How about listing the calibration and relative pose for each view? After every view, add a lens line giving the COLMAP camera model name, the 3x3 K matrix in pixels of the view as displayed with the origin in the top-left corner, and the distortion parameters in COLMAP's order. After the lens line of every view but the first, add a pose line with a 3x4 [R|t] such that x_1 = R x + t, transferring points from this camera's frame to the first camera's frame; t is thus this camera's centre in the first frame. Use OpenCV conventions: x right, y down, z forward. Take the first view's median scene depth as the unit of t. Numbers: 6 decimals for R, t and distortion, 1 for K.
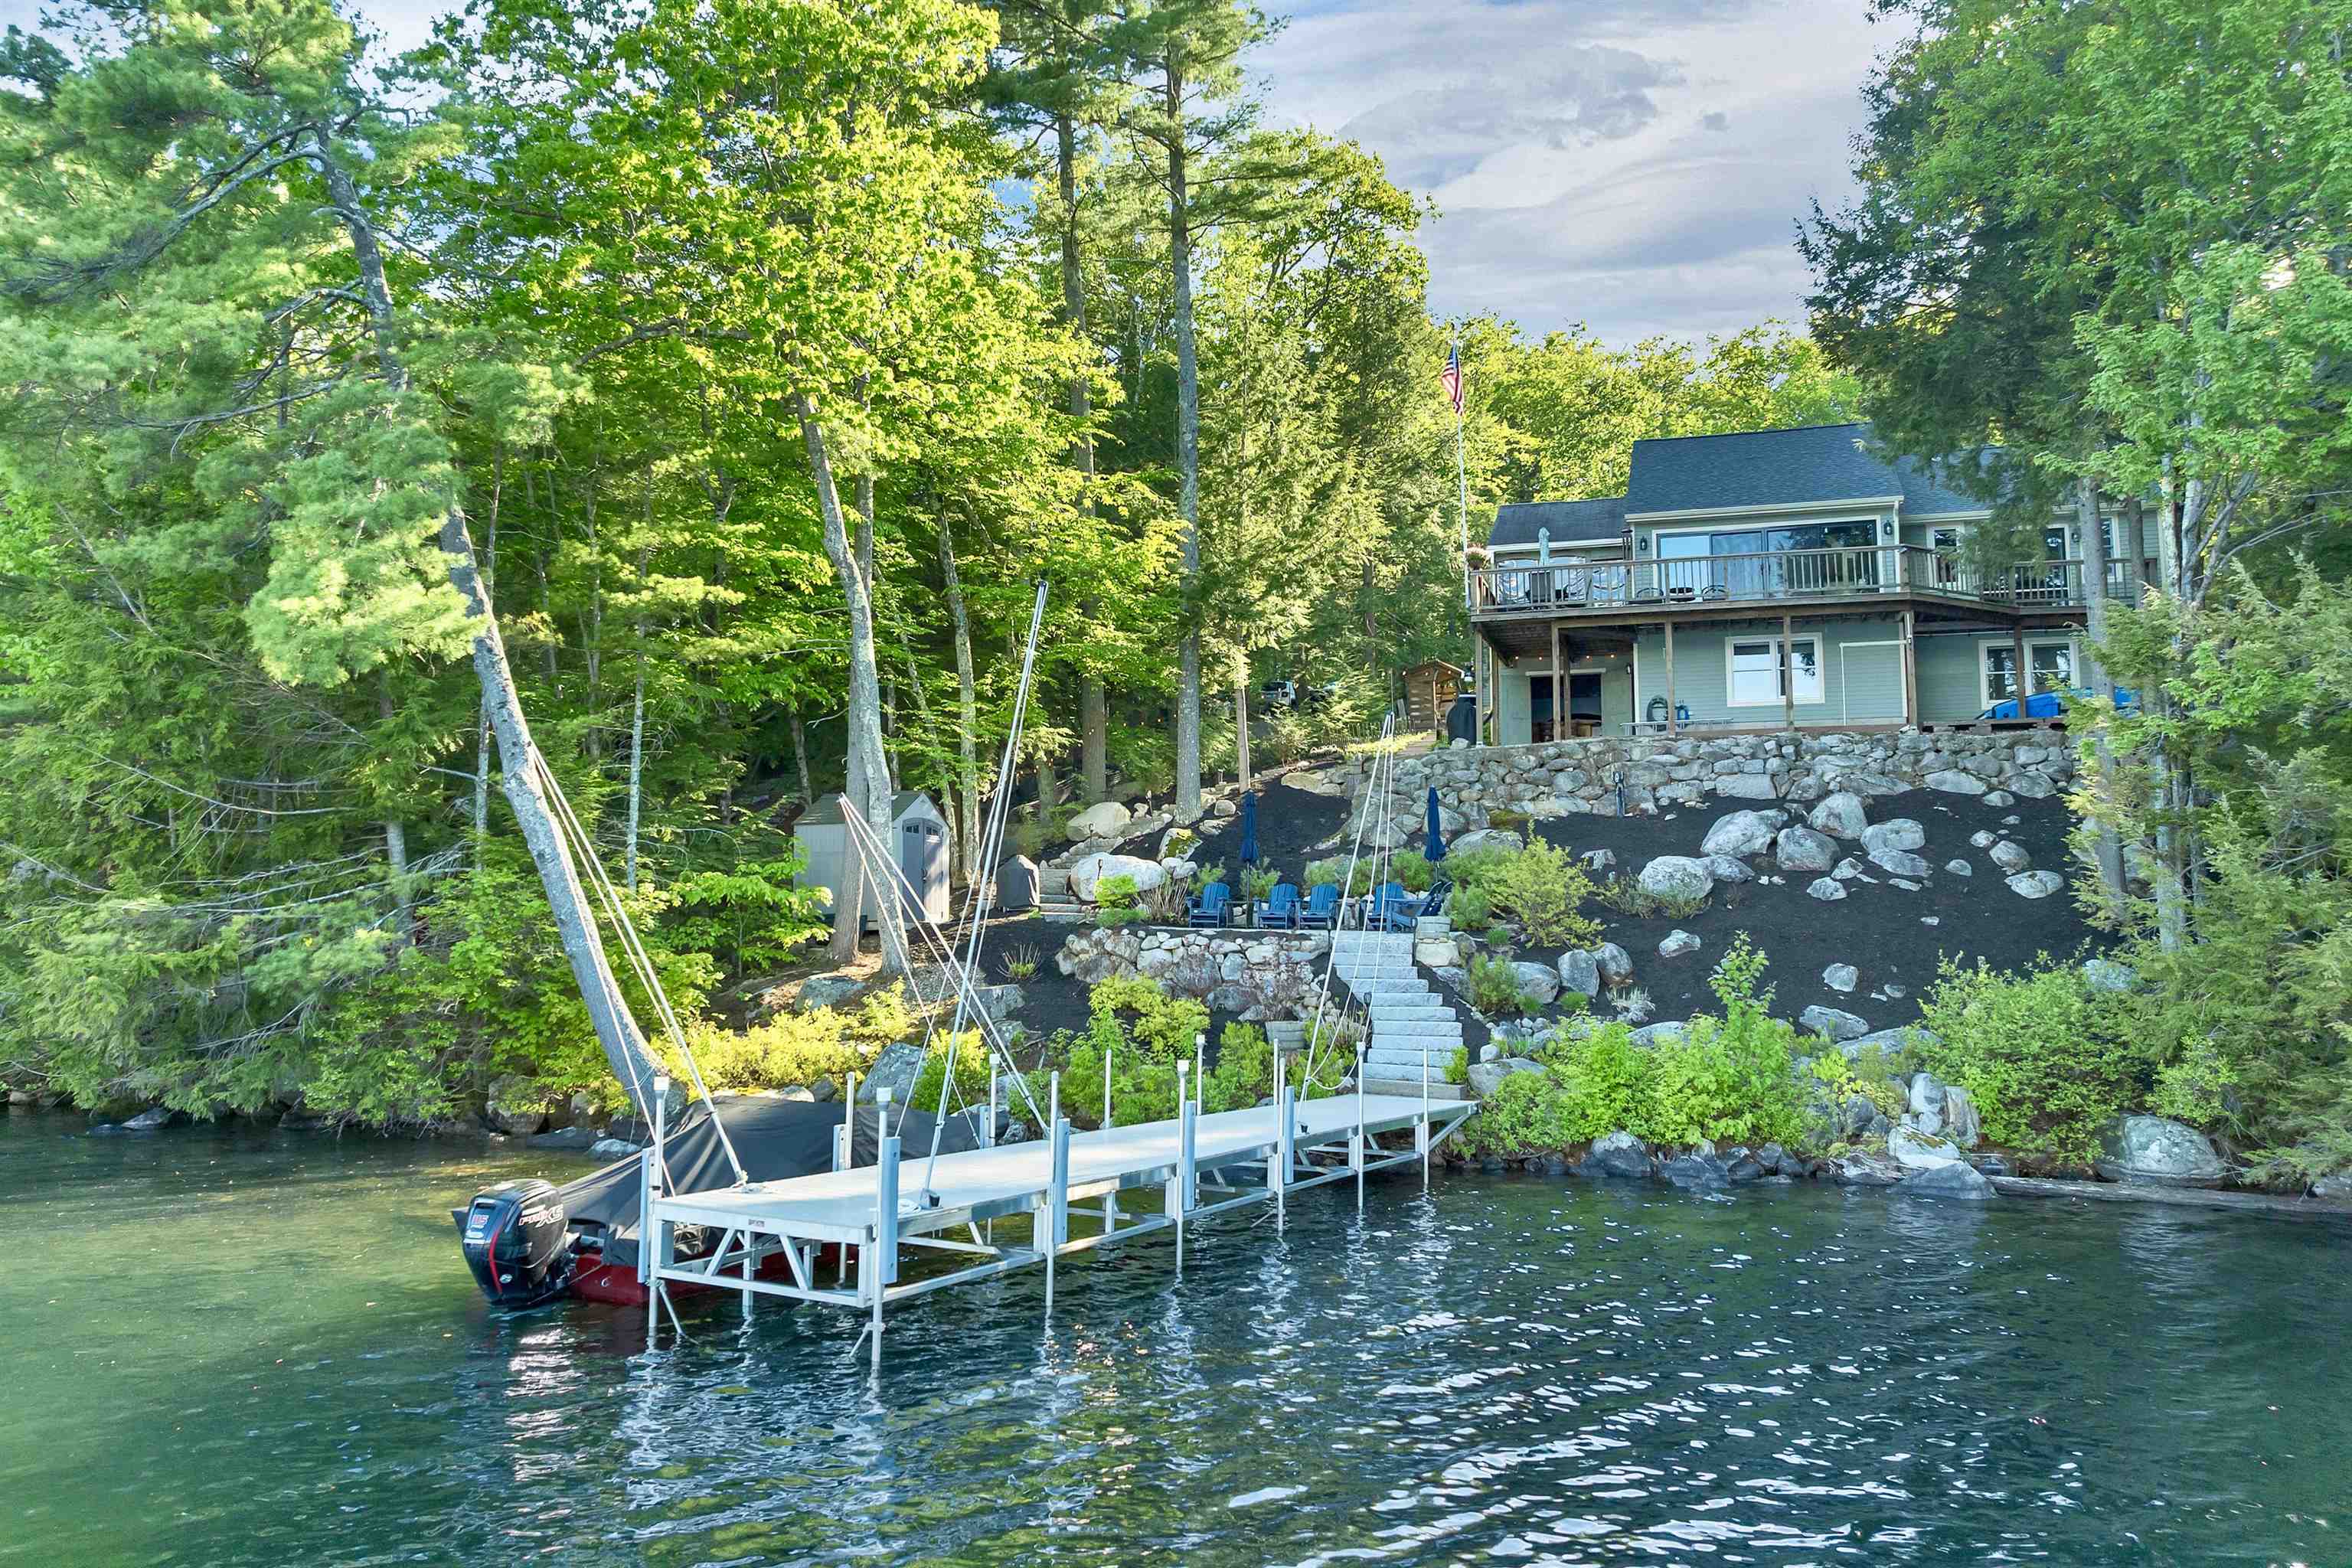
lens RADIAL K [[1687.9, 0, 1183.1], [0, 1687.9, 769.0], [0, 0, 1]] dist [-0.029960, 0.003068]
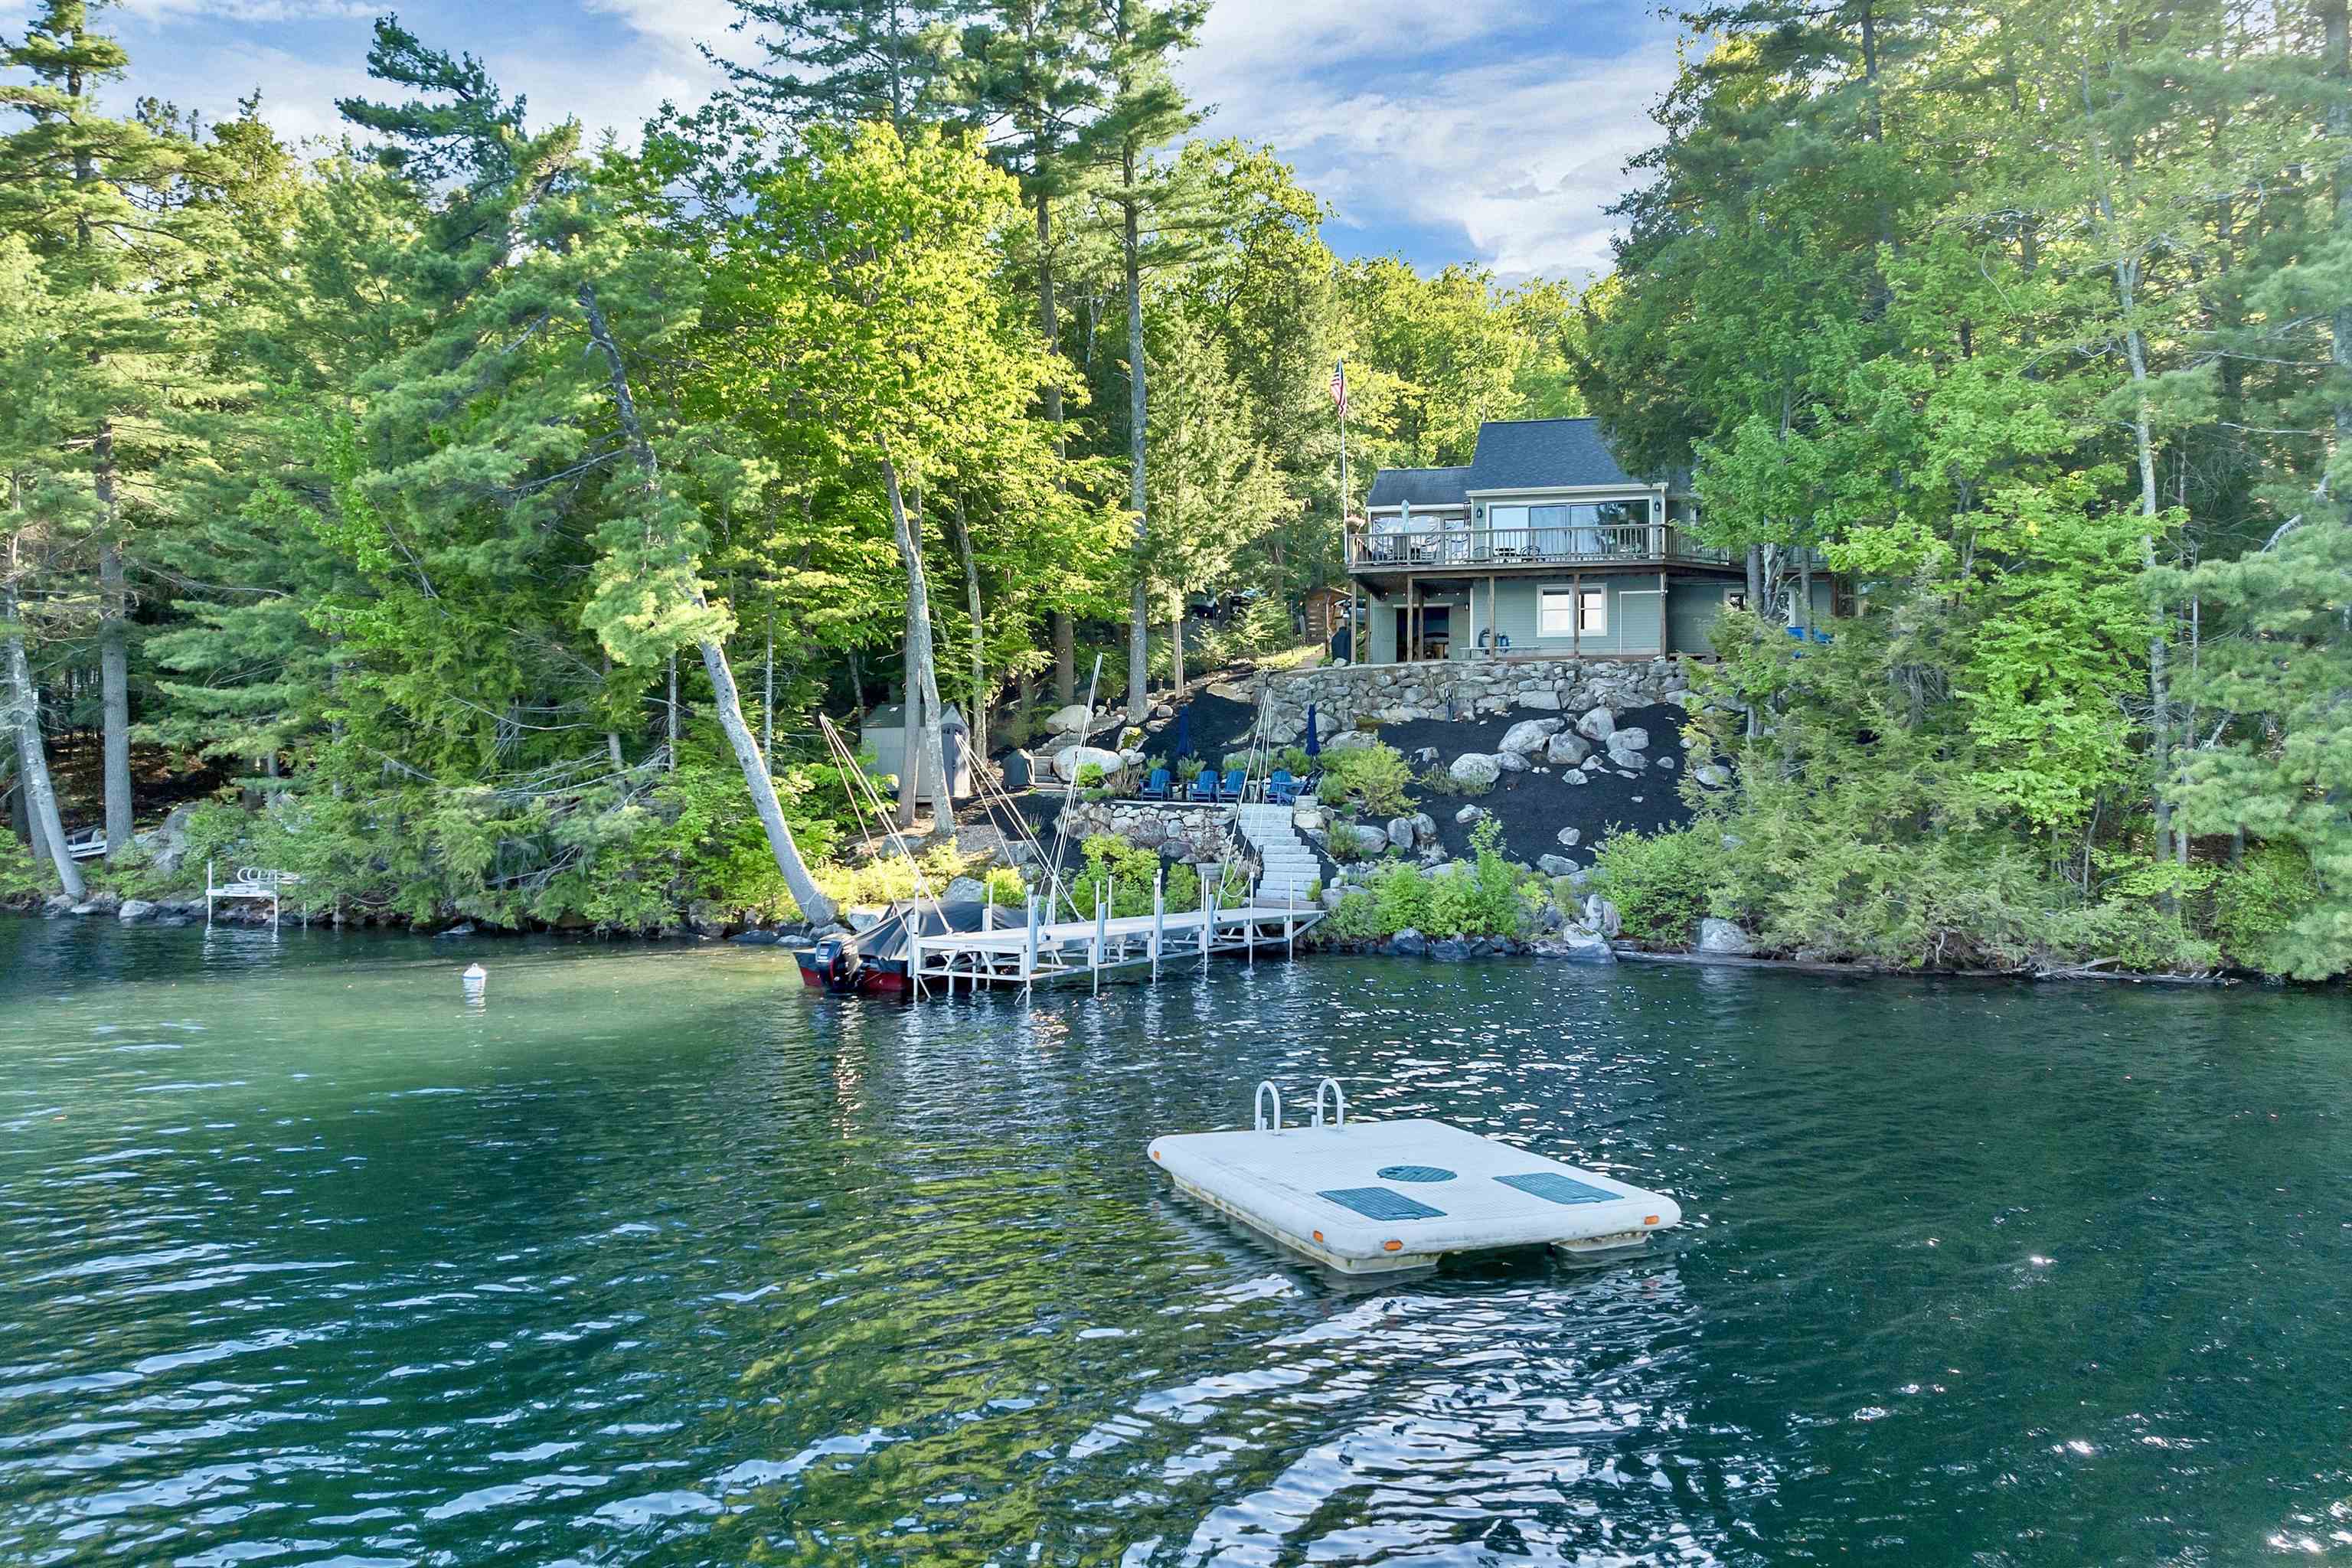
lens RADIAL K [[1687.9, 0, 1183.1], [0, 1687.9, 769.0], [0, 0, 1]] dist [-0.029960, 0.003068]
pose [[0.998971, 0.002568, 0.045277, -0.026583], [-0.006346, 0.996489, 0.083487, -0.053020], [-0.044904, -0.083689, 0.995480, -0.427442]]
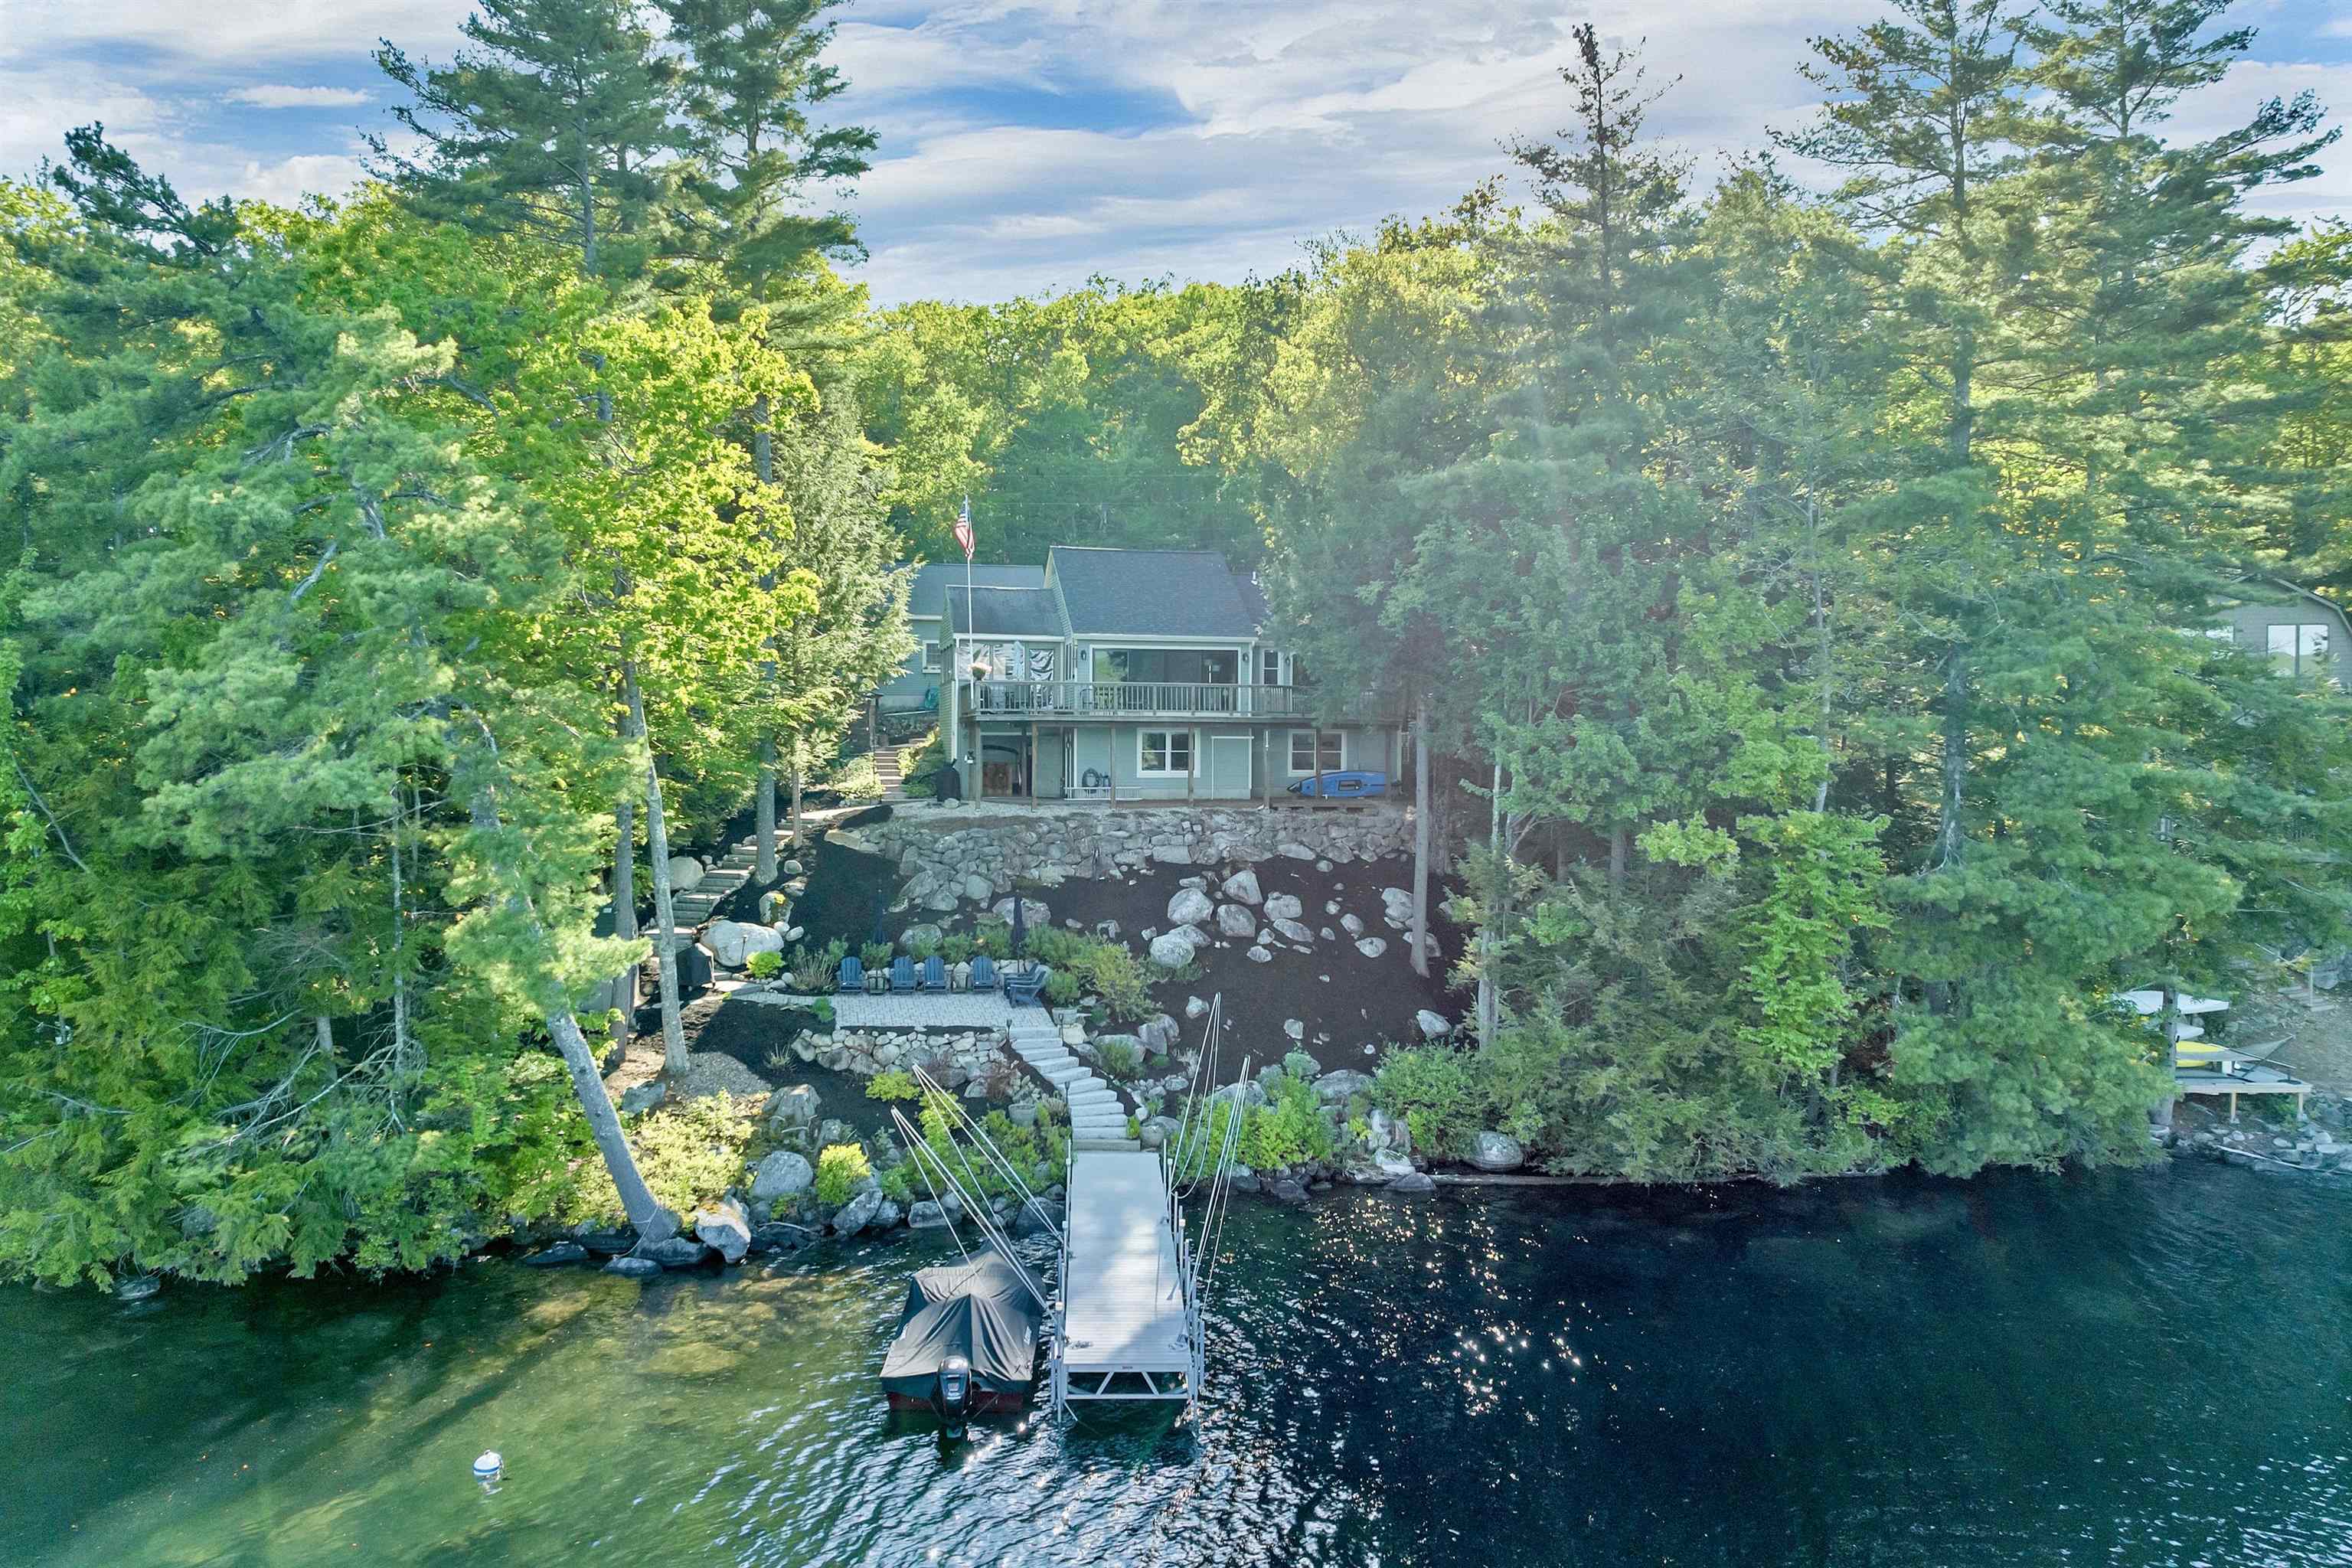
lens RADIAL K [[1687.9, 0, 1183.1], [0, 1687.9, 769.0], [0, 0, 1]] dist [-0.029960, 0.003068]
pose [[0.856158, -0.011086, 0.516595, -0.461264], [-0.058613, 0.991233, 0.118412, -0.264649], [-0.513378, -0.131659, 0.848003, -0.264926]]
